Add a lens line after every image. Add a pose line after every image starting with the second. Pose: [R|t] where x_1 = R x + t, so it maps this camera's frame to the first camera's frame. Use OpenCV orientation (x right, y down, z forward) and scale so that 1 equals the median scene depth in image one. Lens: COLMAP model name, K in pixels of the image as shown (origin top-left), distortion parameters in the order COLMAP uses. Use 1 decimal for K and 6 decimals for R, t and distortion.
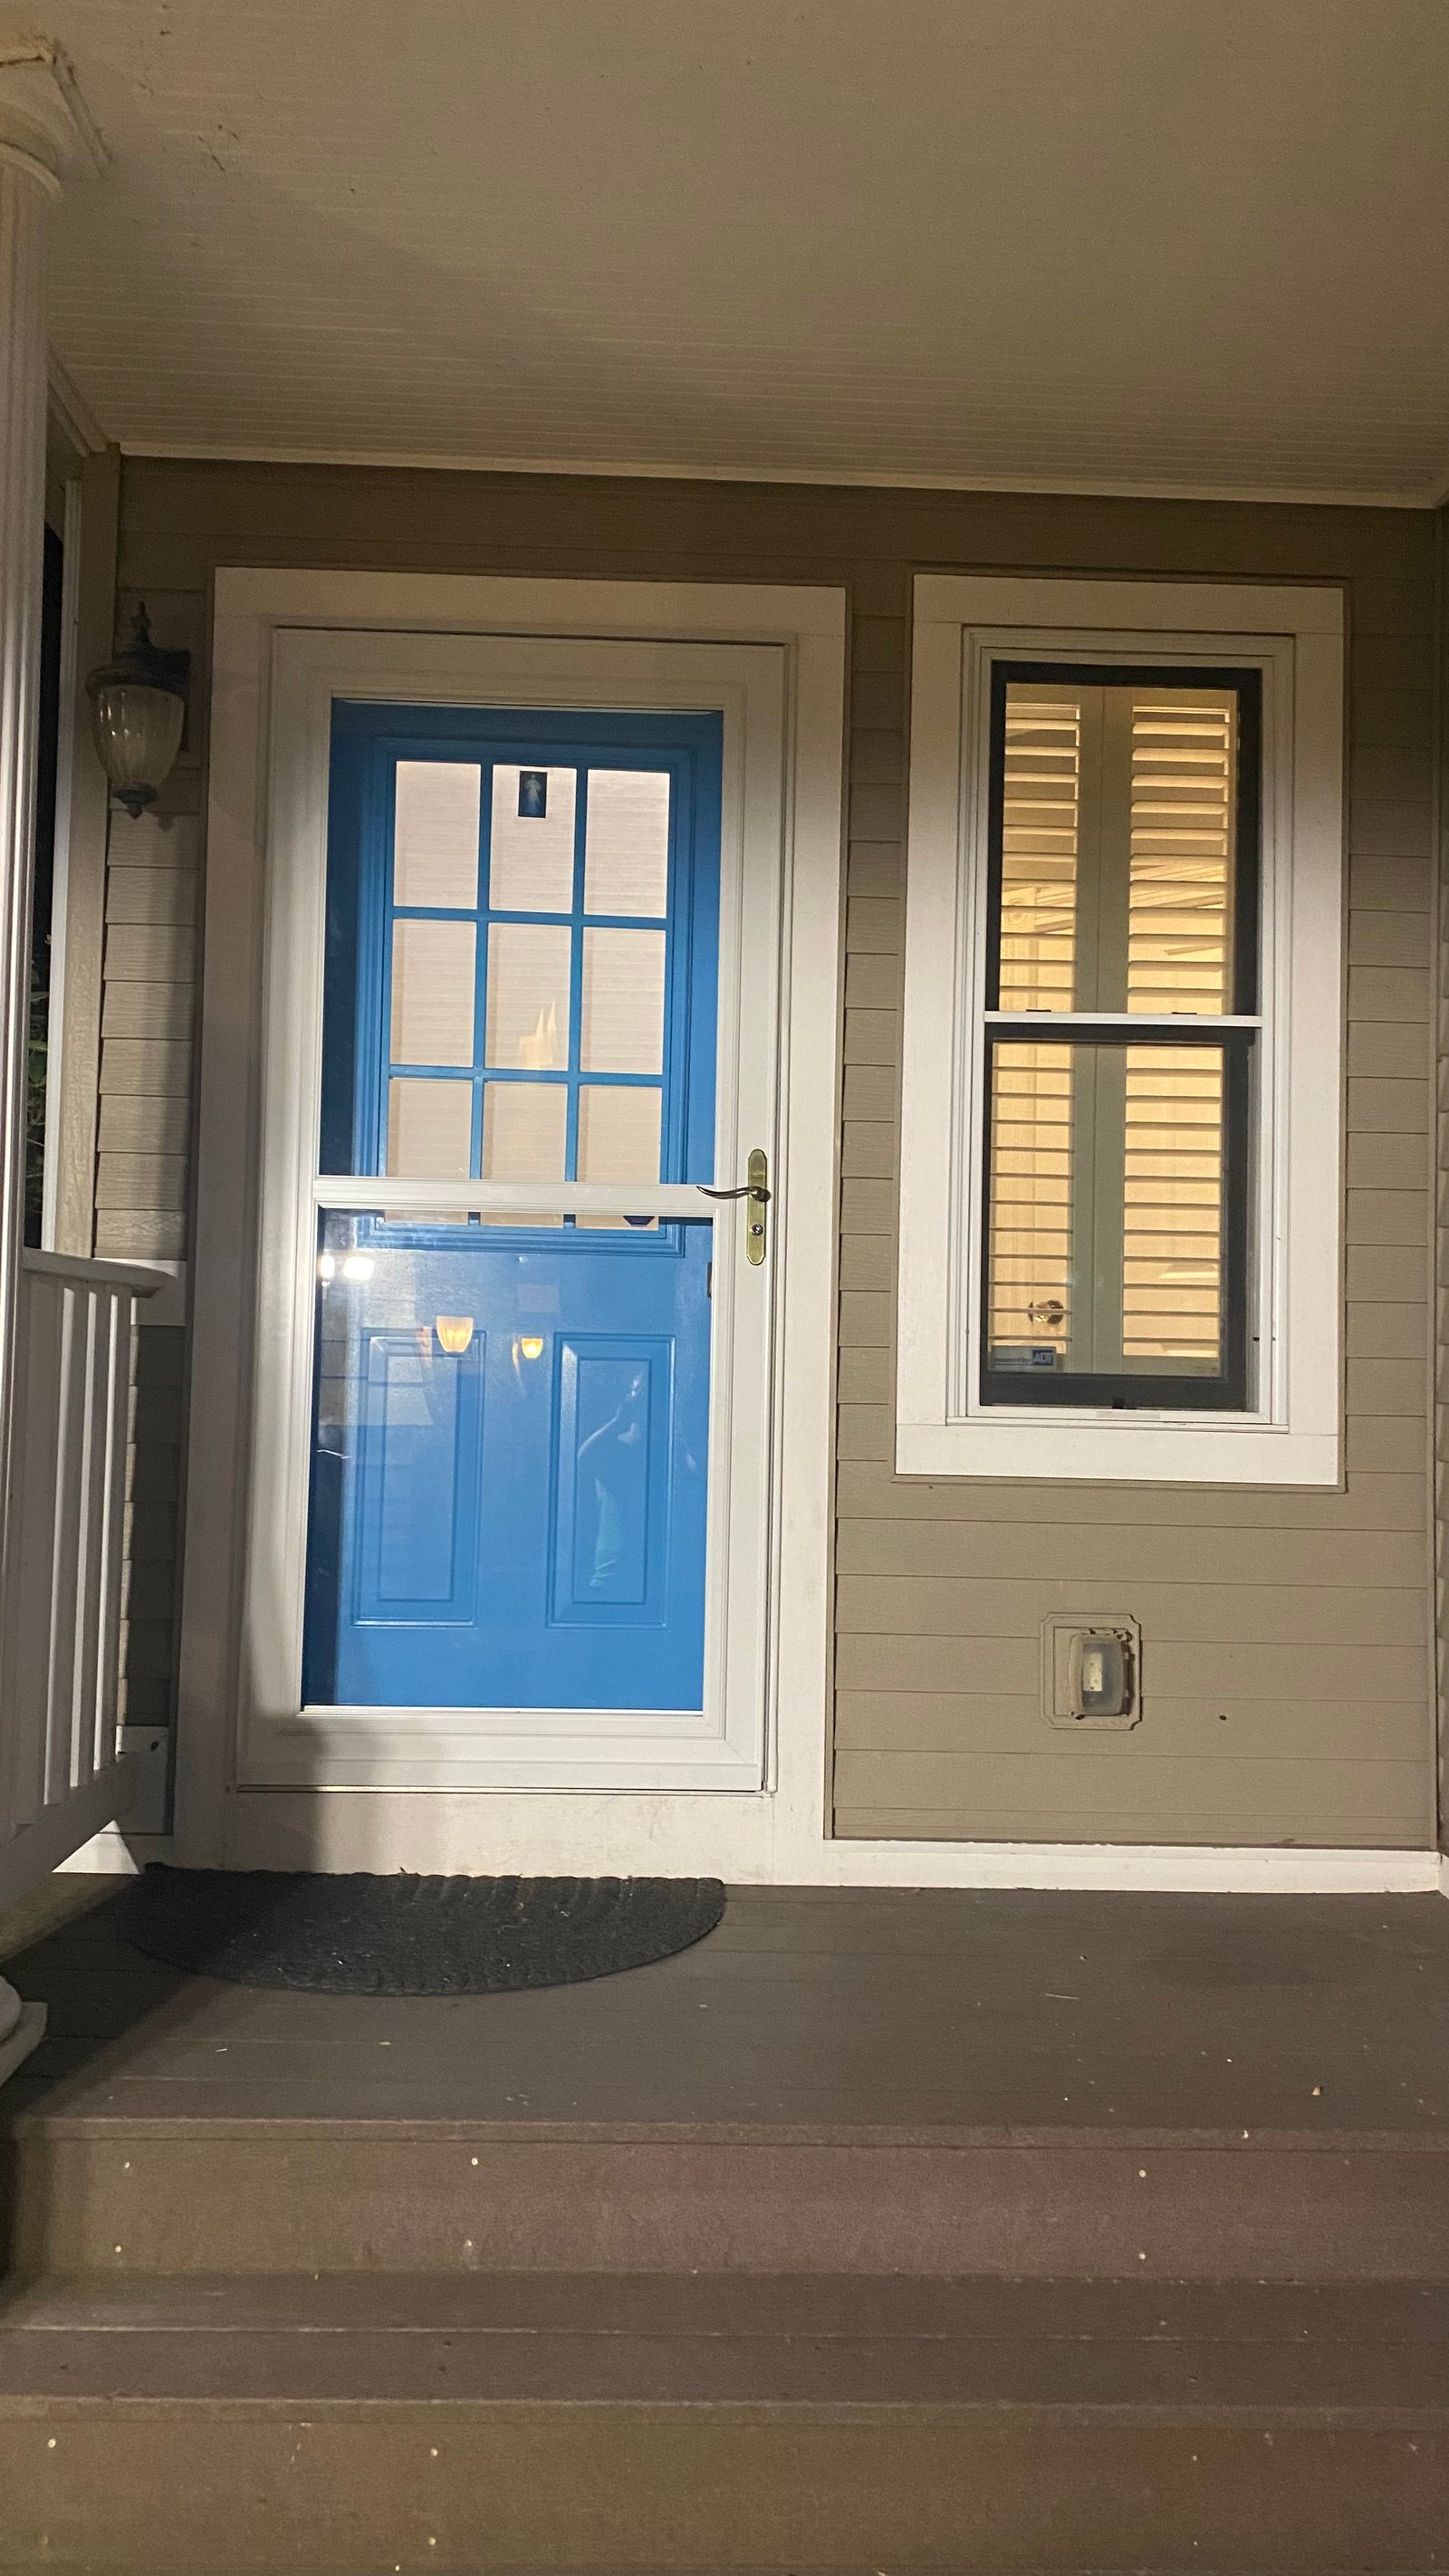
lens RADIAL K [[1962.9, 0, 724.5], [0, 1962.9, 1288.0], [0, 0, 1]] dist [0.079374, -0.092315]
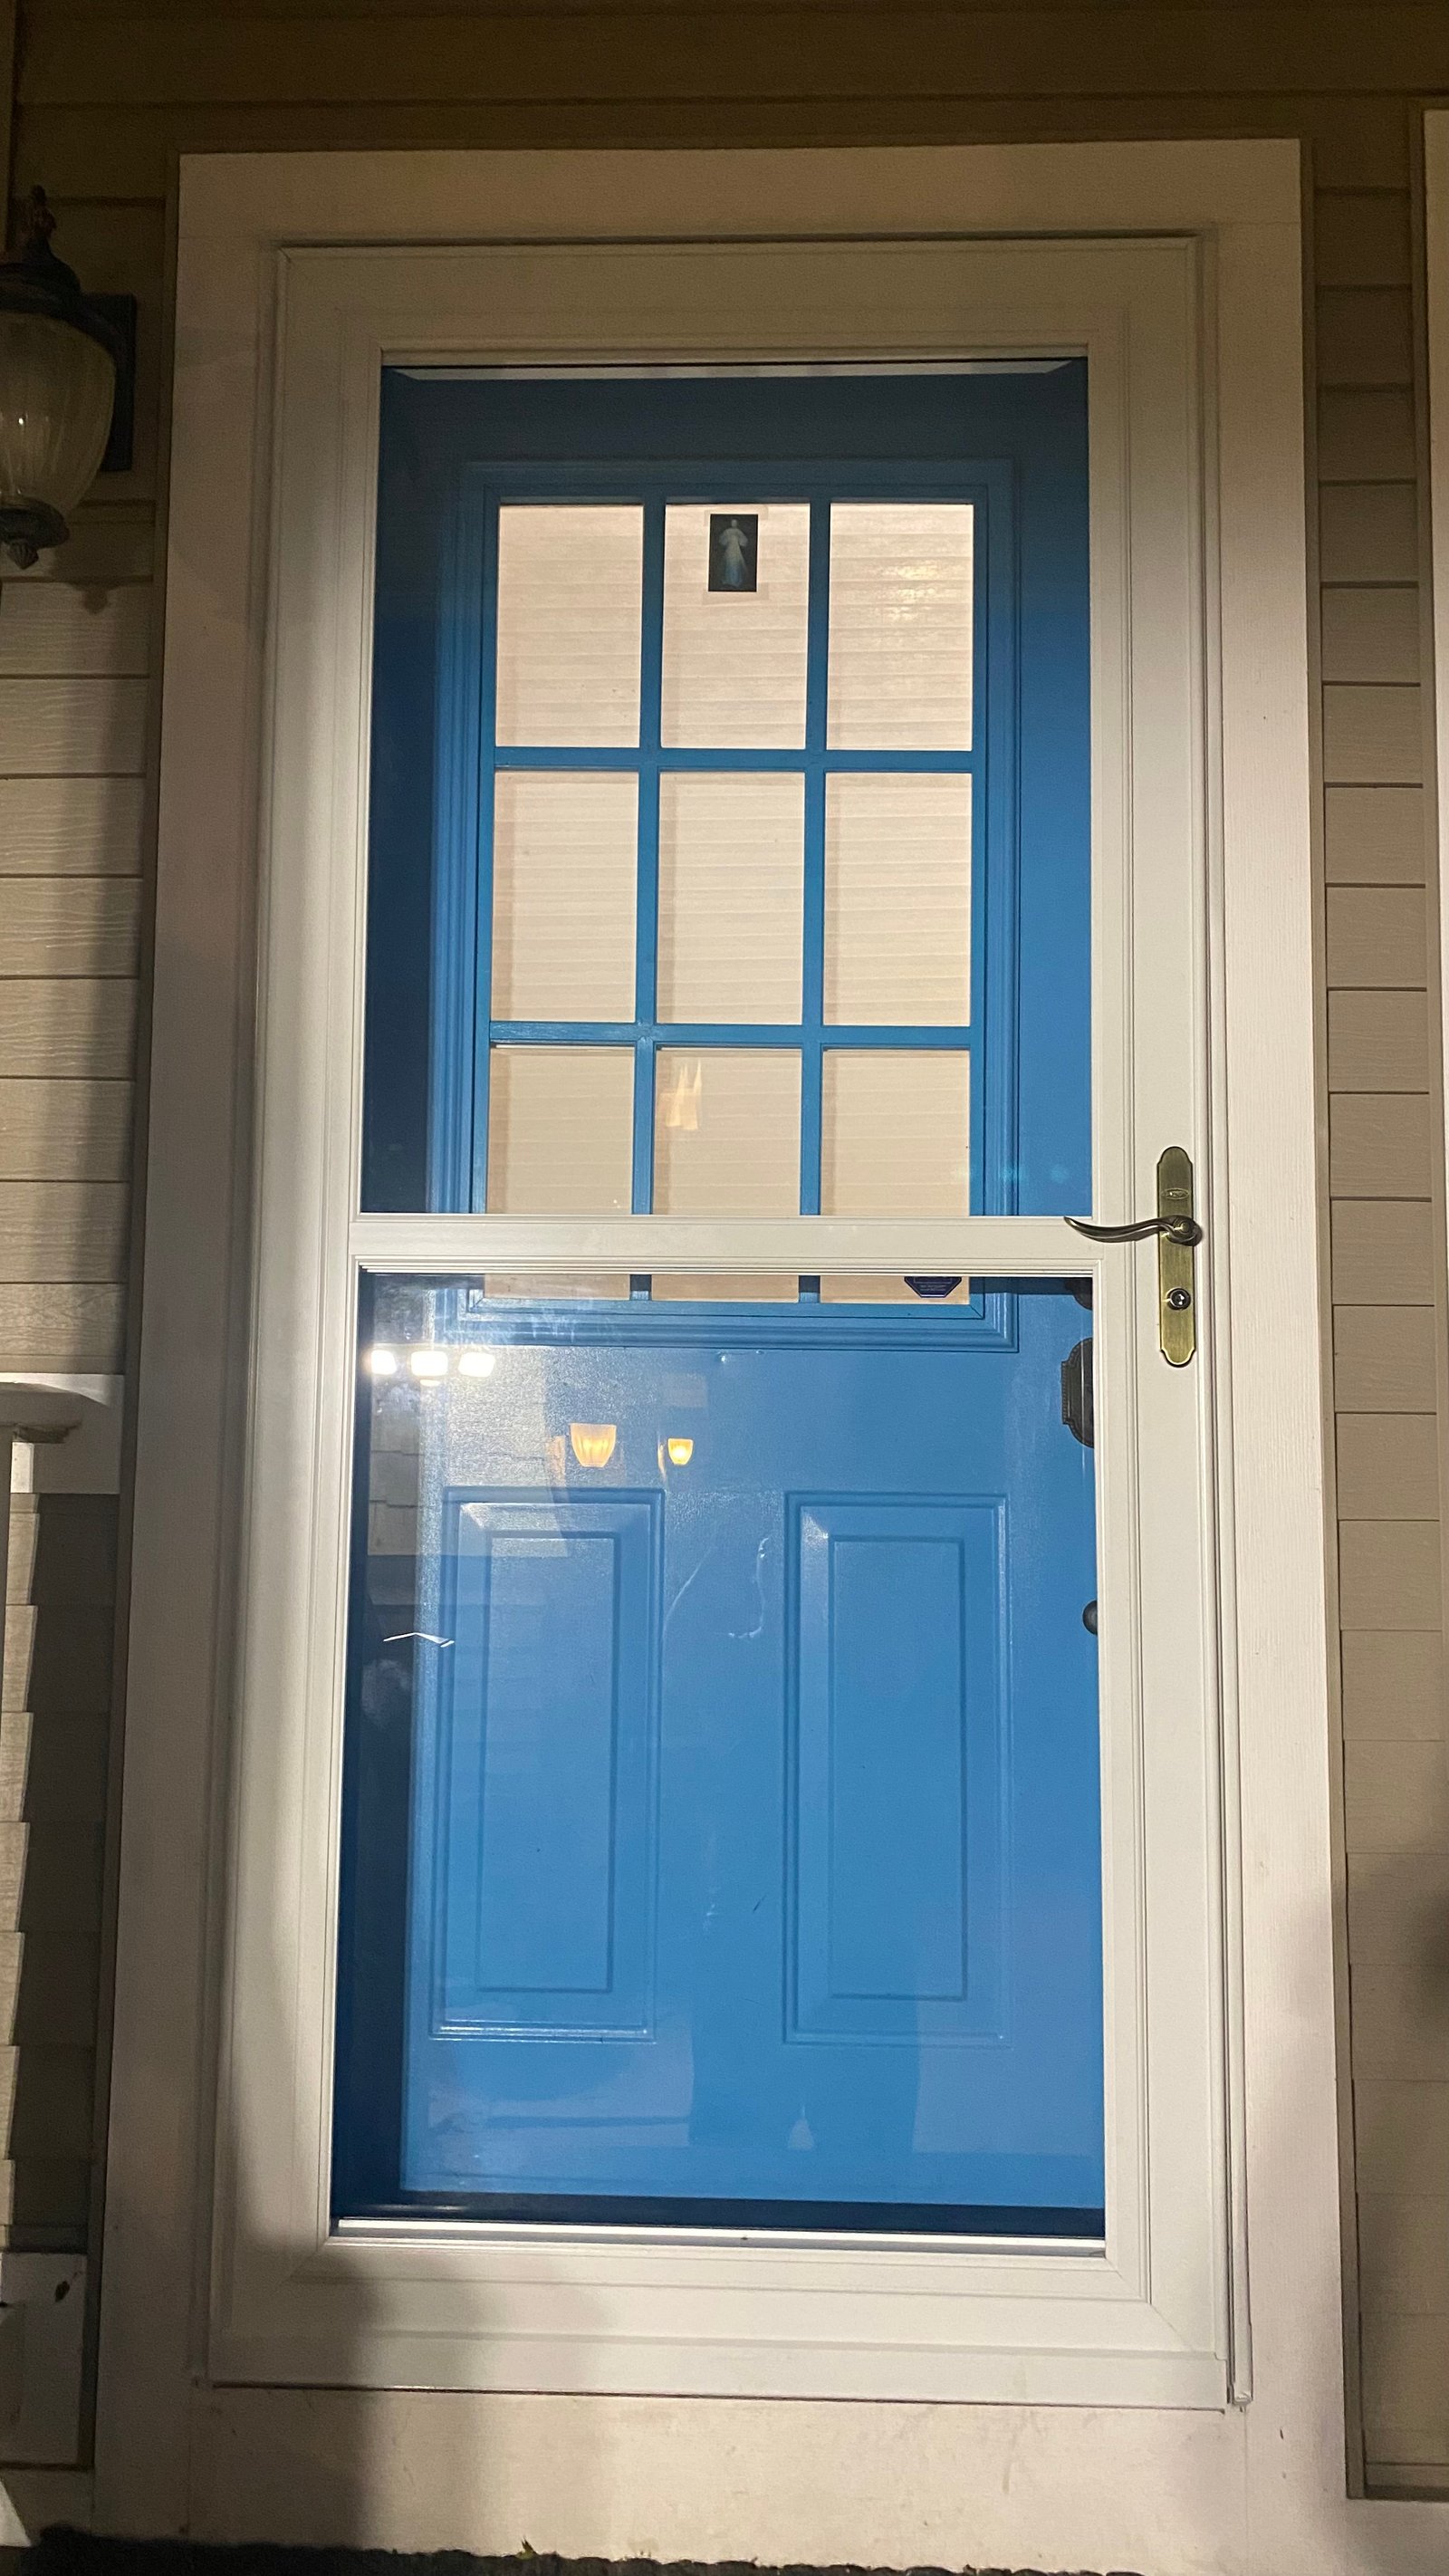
lens RADIAL K [[1969.1, 0, 750.6], [0, 1969.1, 1297.4], [0, 0, 1]] dist [0.005920, -0.003149]
pose [[0.998493, -0.016811, -0.052237, -0.067308], [0.014872, 0.999194, -0.037289, -0.011419], [0.052822, 0.036456, 0.997938, 0.443910]]
